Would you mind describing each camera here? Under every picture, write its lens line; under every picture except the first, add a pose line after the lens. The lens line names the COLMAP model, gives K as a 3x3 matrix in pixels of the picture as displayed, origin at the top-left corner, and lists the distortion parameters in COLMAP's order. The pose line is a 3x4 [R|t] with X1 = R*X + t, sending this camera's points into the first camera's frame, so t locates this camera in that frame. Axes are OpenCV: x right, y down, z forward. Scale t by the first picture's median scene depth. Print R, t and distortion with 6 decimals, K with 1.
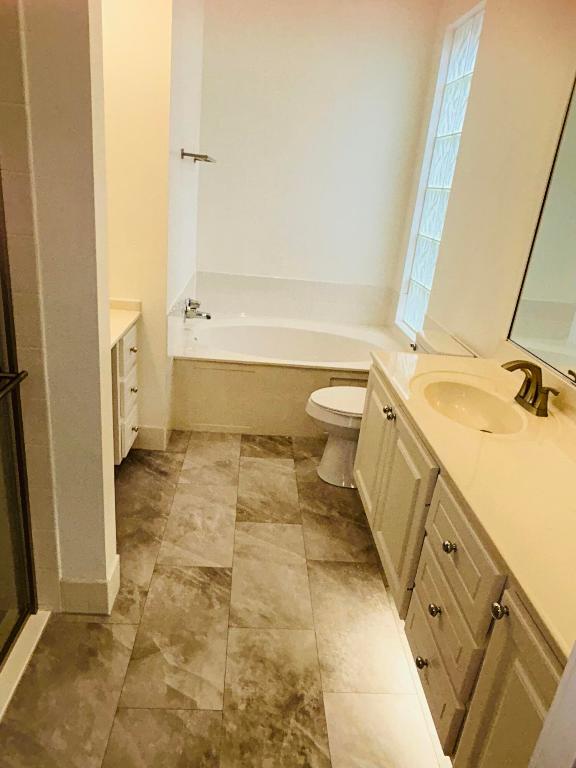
lens RADIAL K [[528.8, 0, 288.0], [0, 528.8, 384.0], [0, 0, 1]] dist [-0.000792, -0.002114]
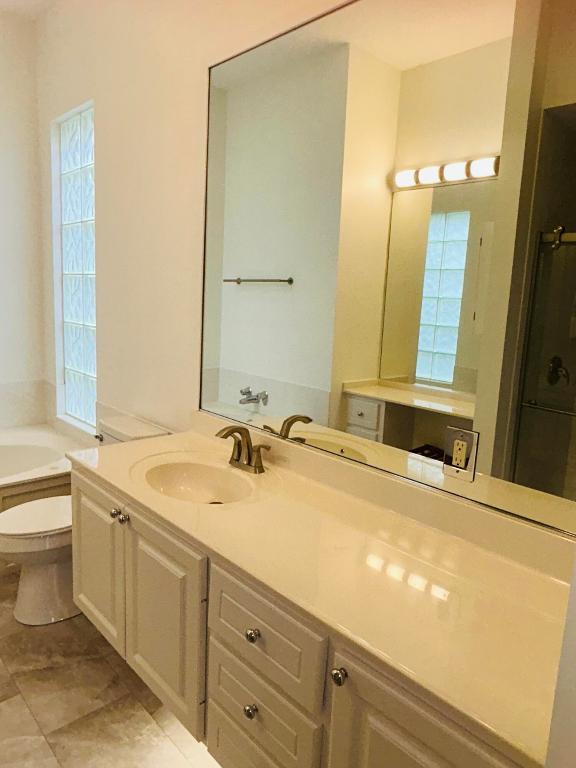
lens RADIAL K [[528.8, 0, 288.0], [0, 528.8, 384.0], [0, 0, 1]] dist [-0.000792, -0.002114]
pose [[0.765446, -0.166437, 0.621603, -0.093053], [0.257334, 0.964543, -0.058622, -0.029714], [-0.589806, 0.204832, 0.781136, 0.085389]]
